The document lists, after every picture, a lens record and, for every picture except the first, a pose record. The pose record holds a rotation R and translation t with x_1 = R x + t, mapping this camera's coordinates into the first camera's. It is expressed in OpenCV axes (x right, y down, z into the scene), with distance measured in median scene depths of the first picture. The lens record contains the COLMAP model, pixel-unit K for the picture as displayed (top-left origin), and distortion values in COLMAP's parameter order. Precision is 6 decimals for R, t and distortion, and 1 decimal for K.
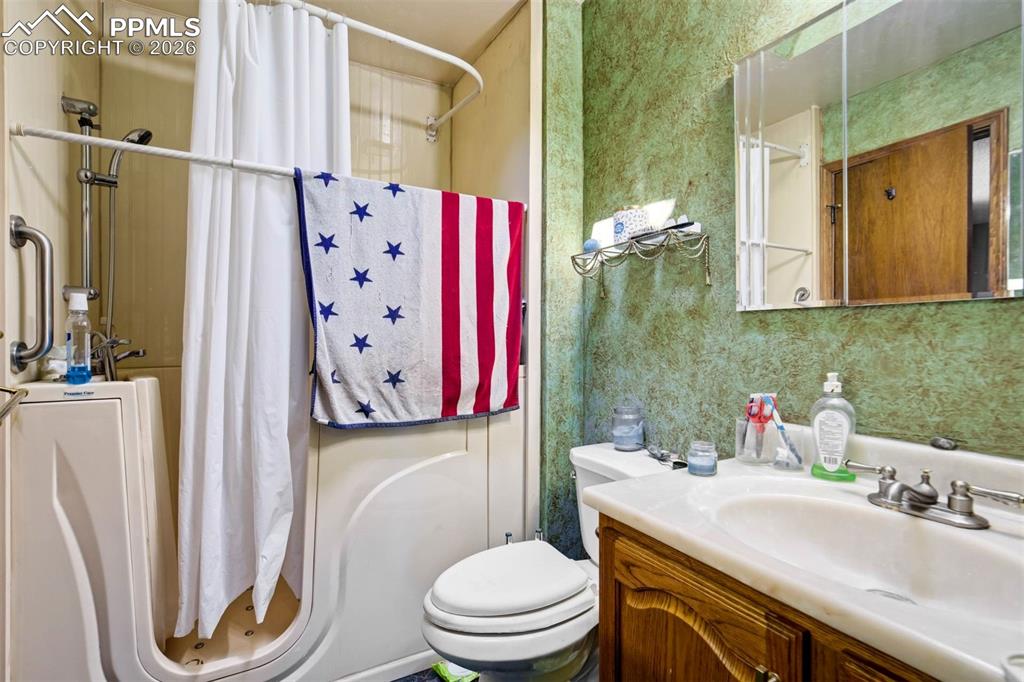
lens RADIAL K [[480.2, 0, 513.0], [0, 480.2, 338.2], [0, 0, 1]] dist [-0.034287, 0.019020]
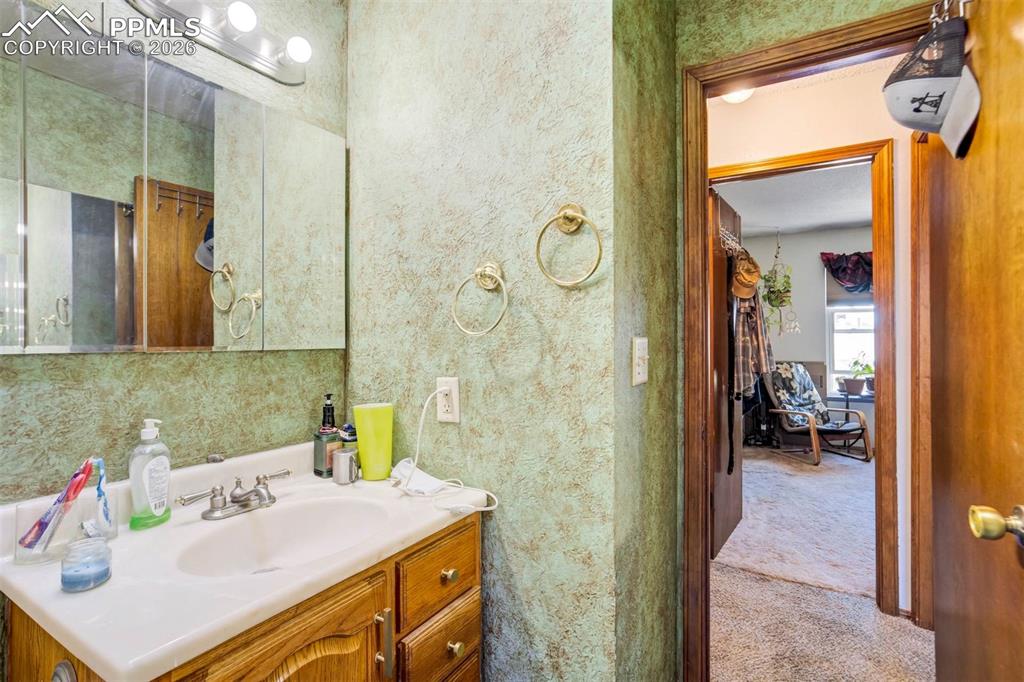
lens RADIAL K [[480.2, 0, 513.0], [0, 480.2, 338.2], [0, 0, 1]] dist [-0.034287, 0.019020]
pose [[-0.501685, 0.007730, 0.865016, -0.597471], [0.004838, 0.999970, -0.006130, -0.091139], [-0.865037, 0.001109, -0.501707, 0.857041]]
